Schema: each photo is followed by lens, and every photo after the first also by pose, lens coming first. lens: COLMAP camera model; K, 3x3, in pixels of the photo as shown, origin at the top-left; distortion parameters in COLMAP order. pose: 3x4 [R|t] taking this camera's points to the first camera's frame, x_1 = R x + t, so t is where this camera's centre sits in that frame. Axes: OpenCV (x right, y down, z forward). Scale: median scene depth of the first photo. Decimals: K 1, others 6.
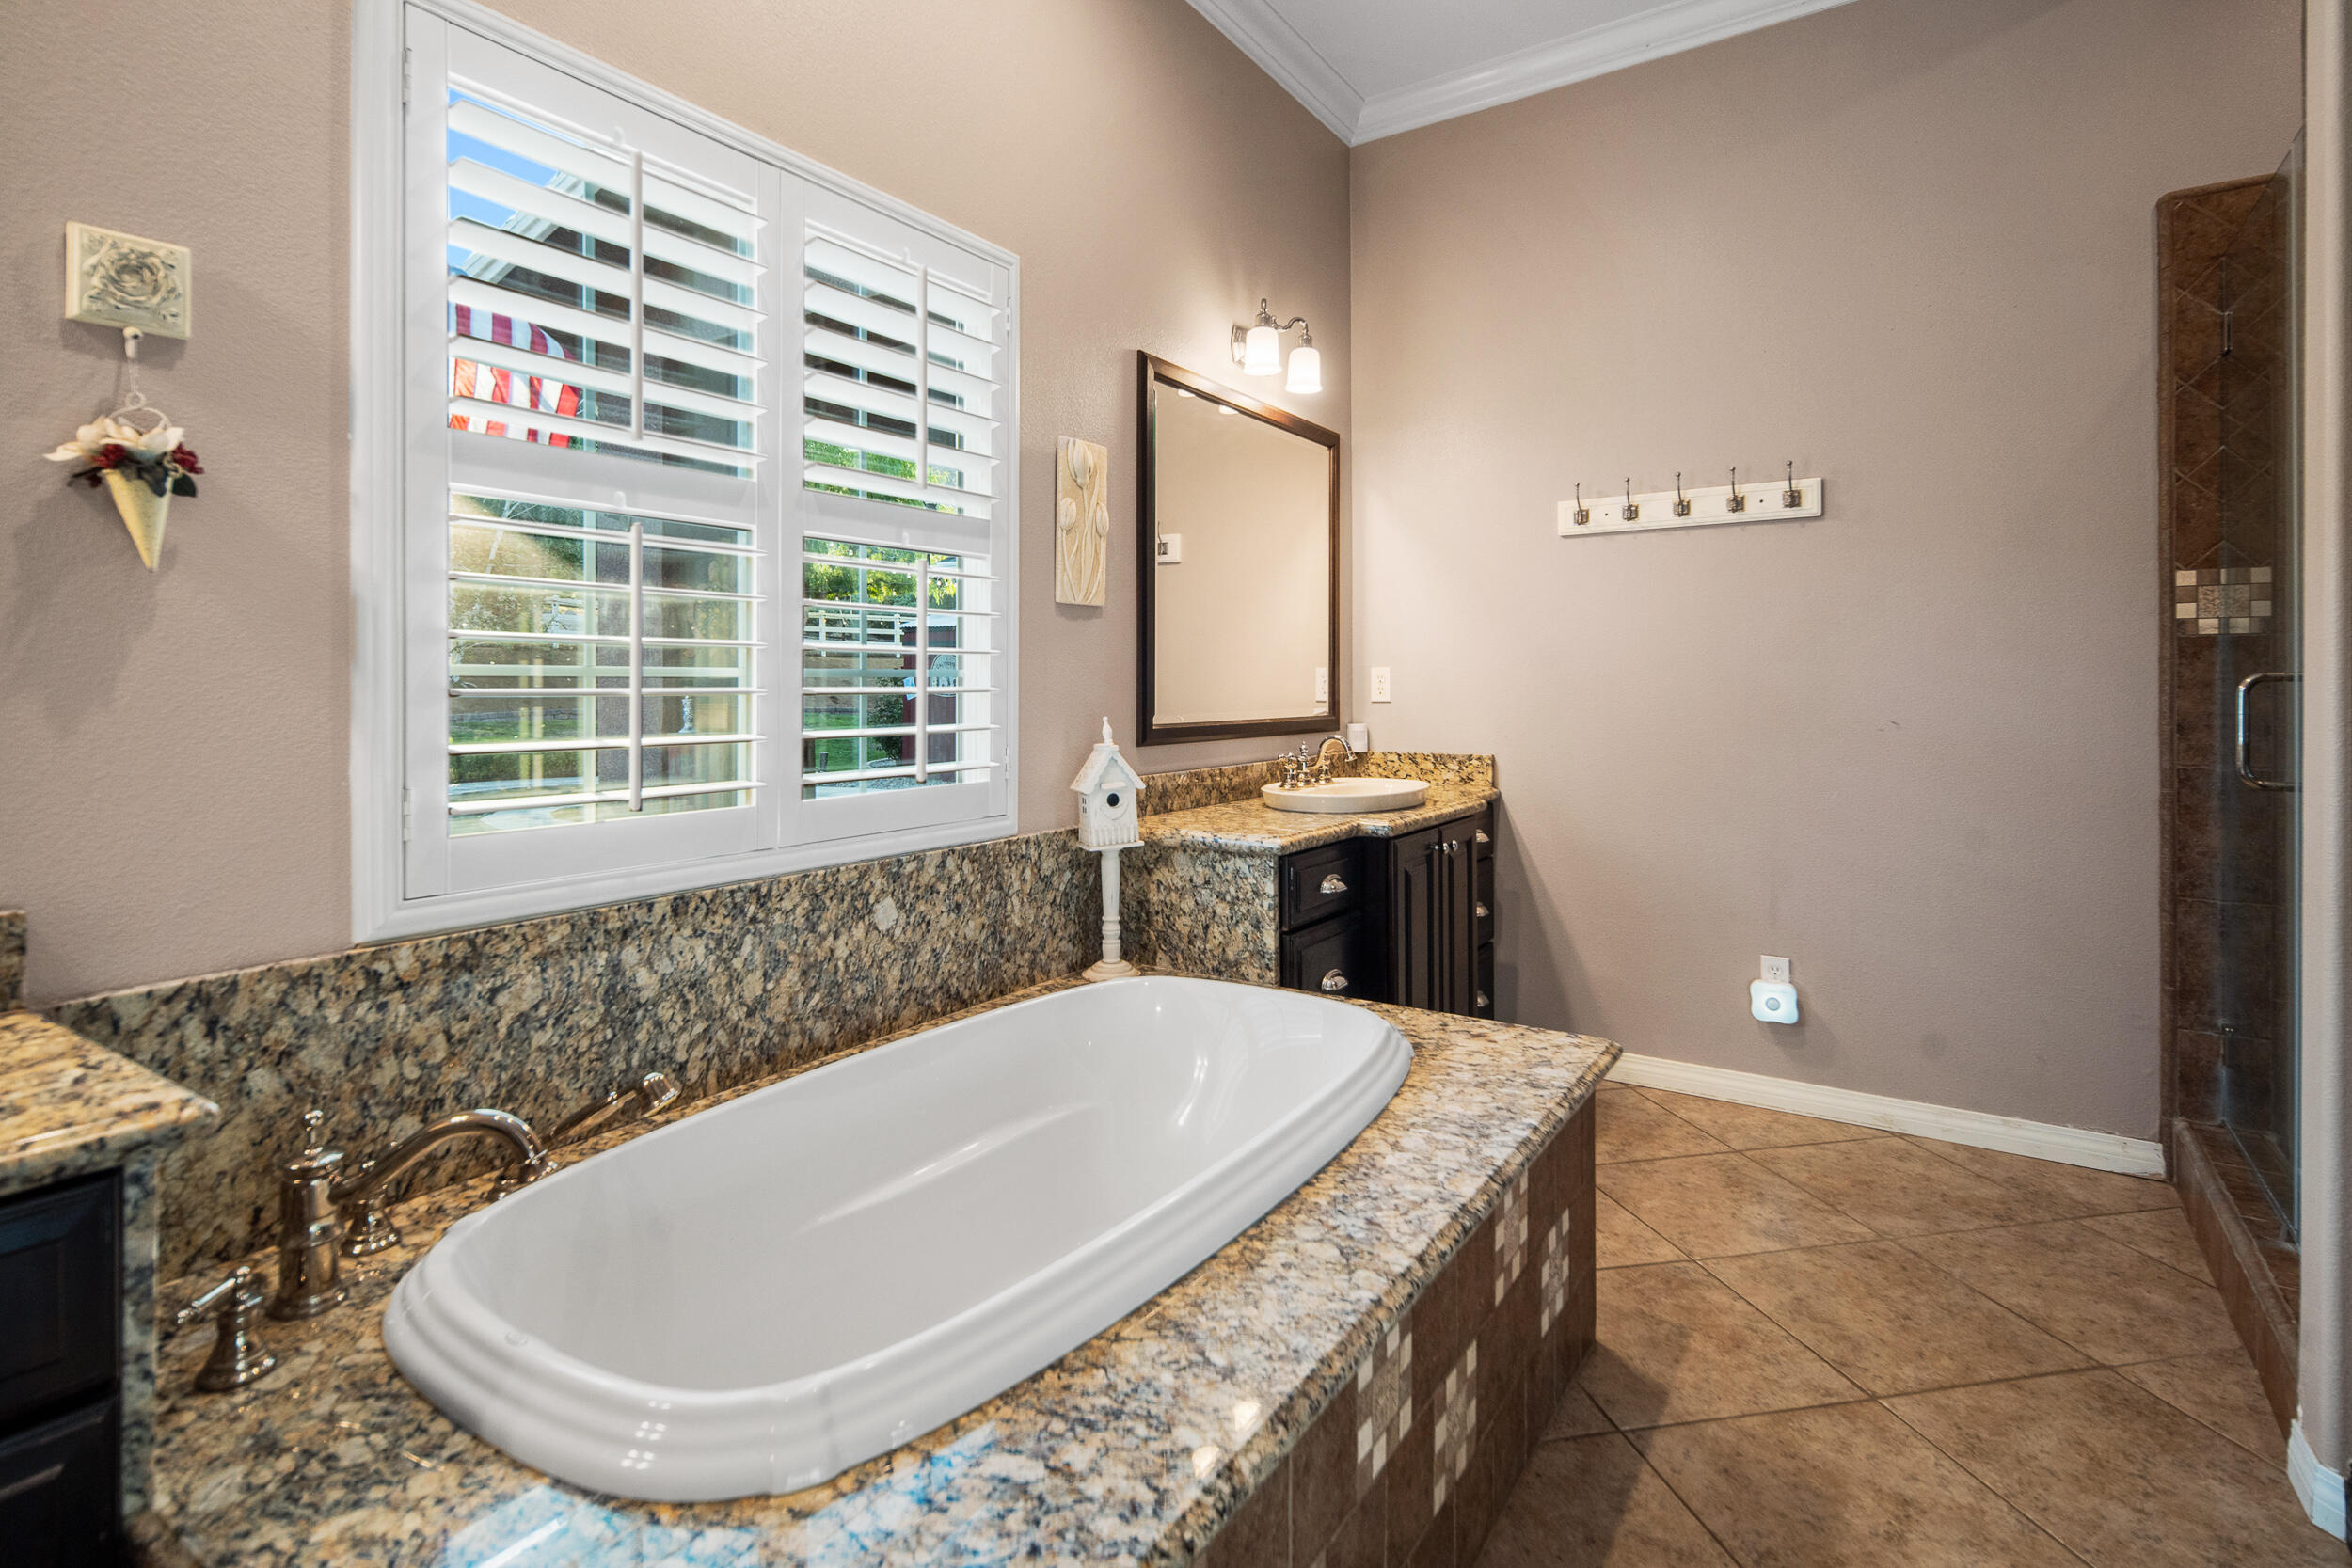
lens RADIAL K [[1156.4, 0, 1172.4], [0, 1156.4, 670.1], [0, 0, 1]] dist [0.003095, 0.001791]
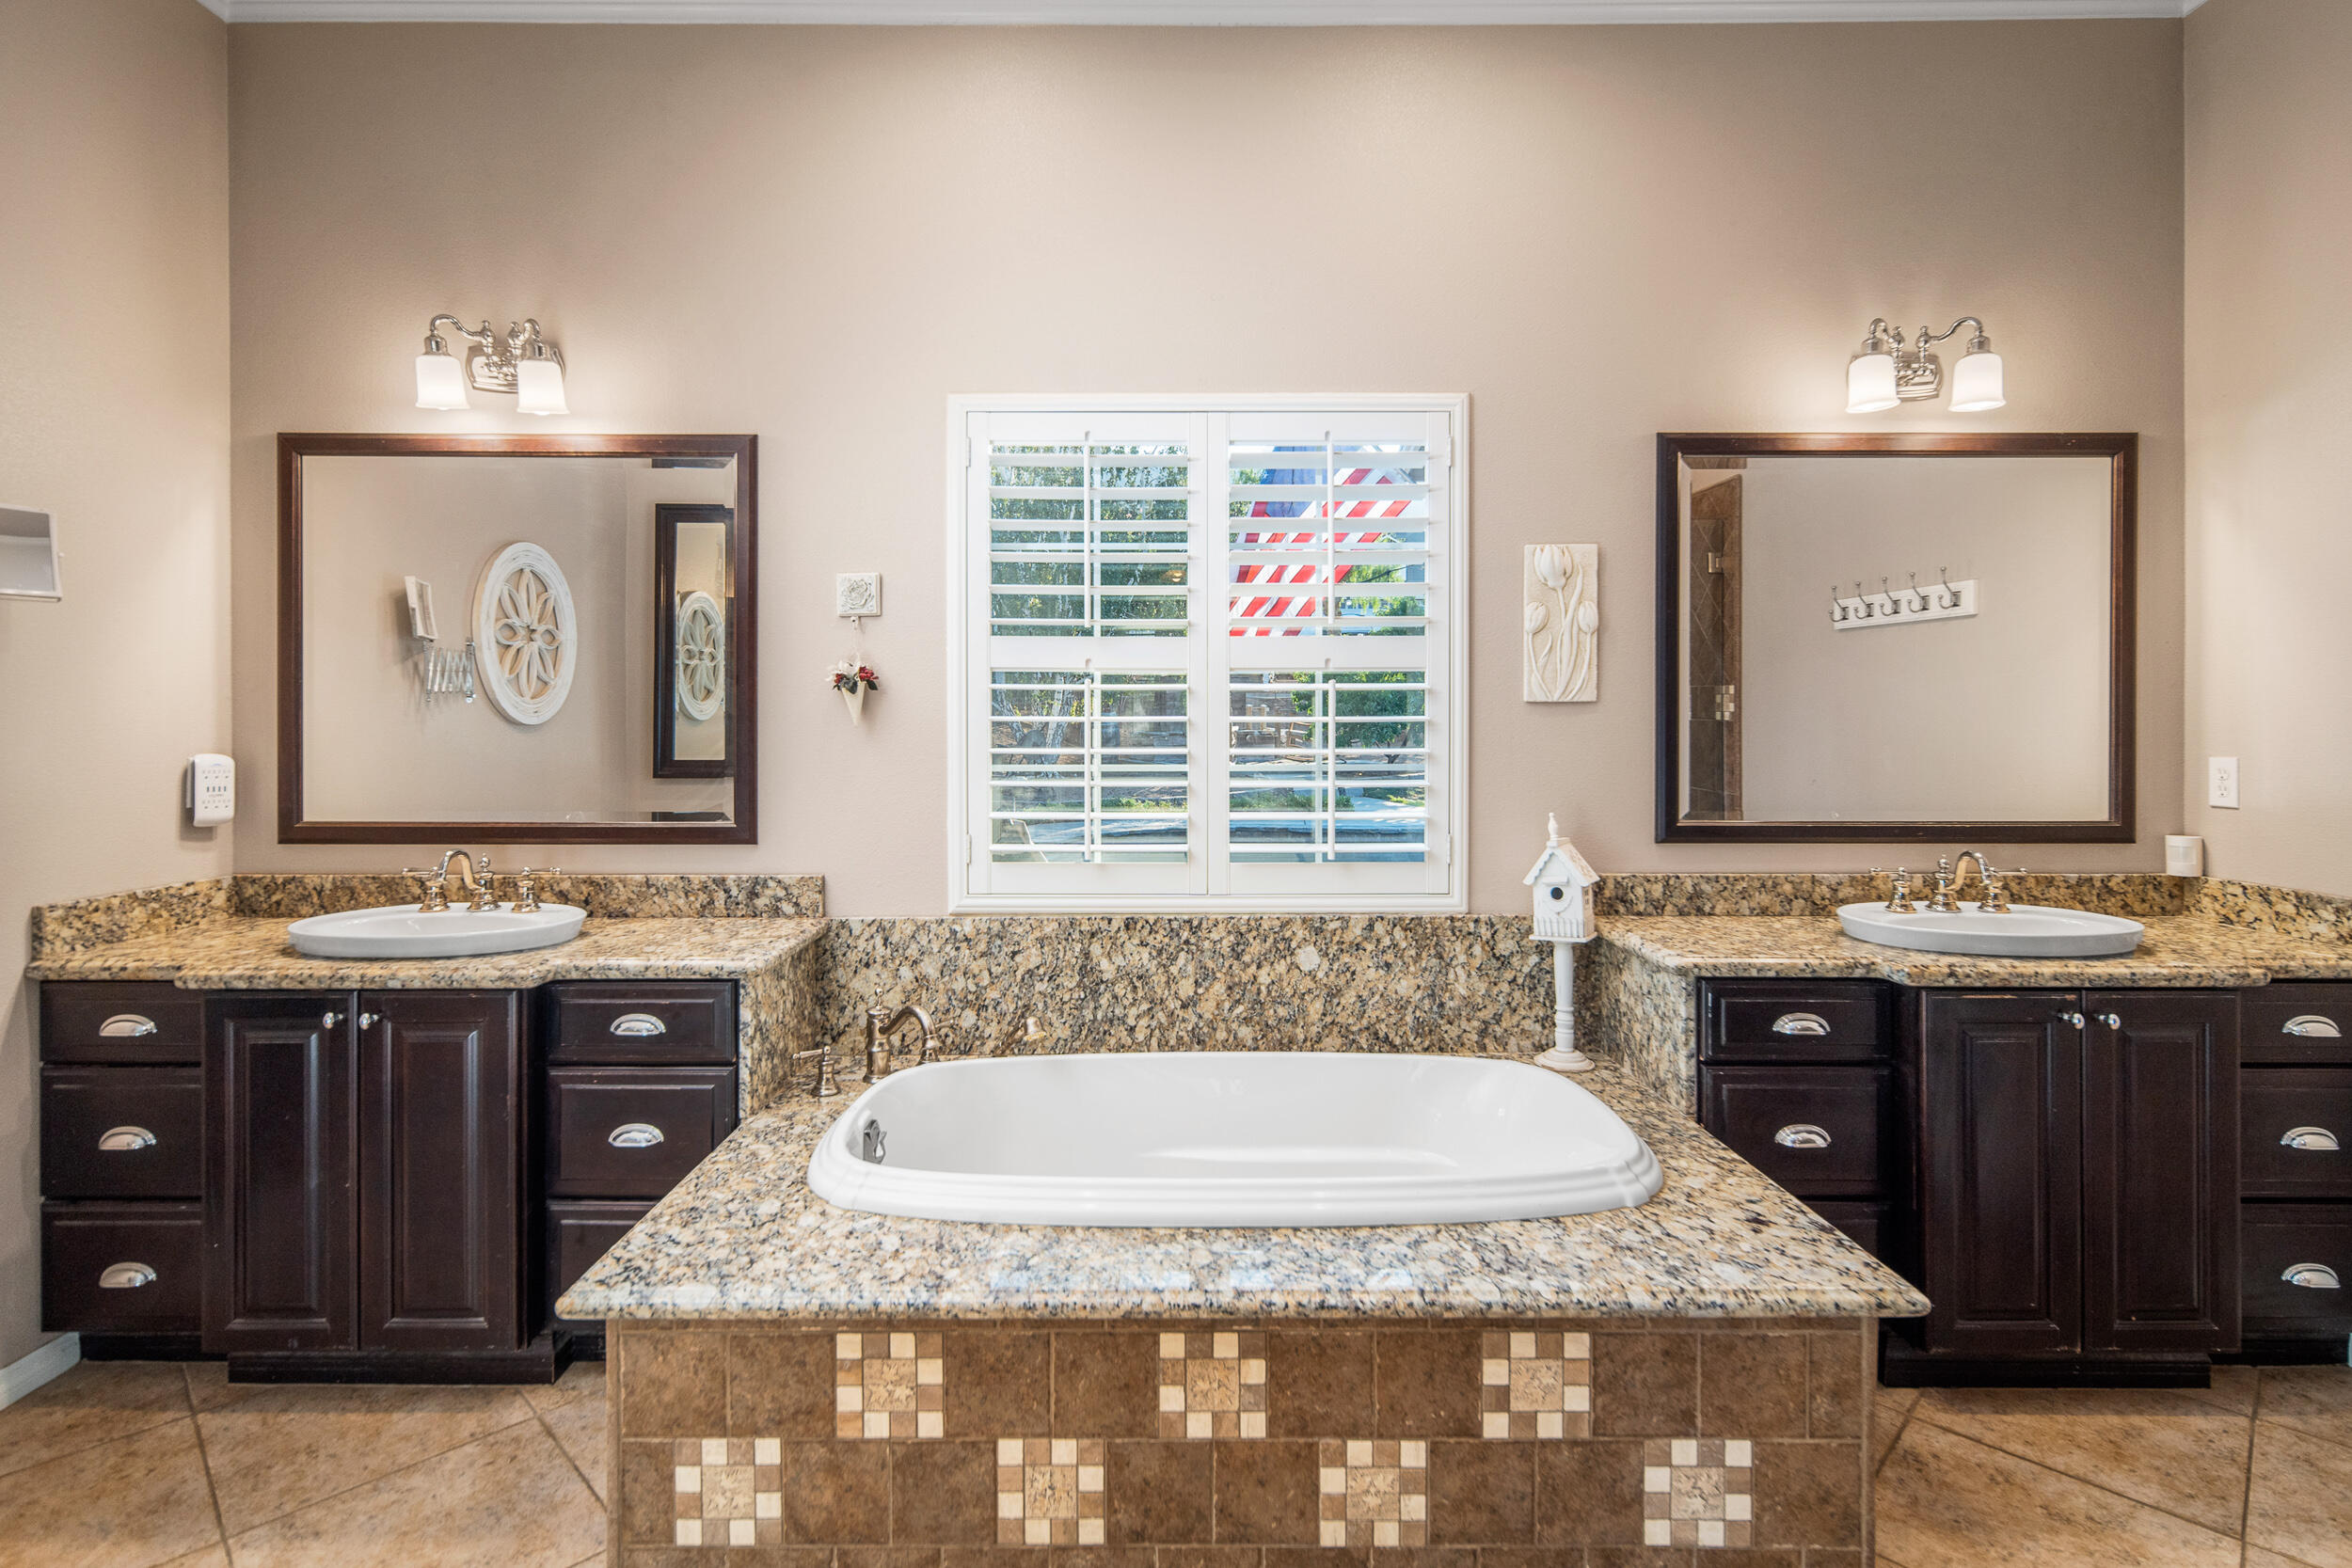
lens RADIAL K [[1177.3, 0, 1180.6], [0, 1177.3, 700.3], [0, 0, 1]] dist [0.009597, -0.002331]
pose [[0.554145, -0.007458, -0.832387, 0.845232], [0.009406, 0.999952, -0.002698, -0.080706], [0.832367, -0.006335, 0.554188, 0.177743]]
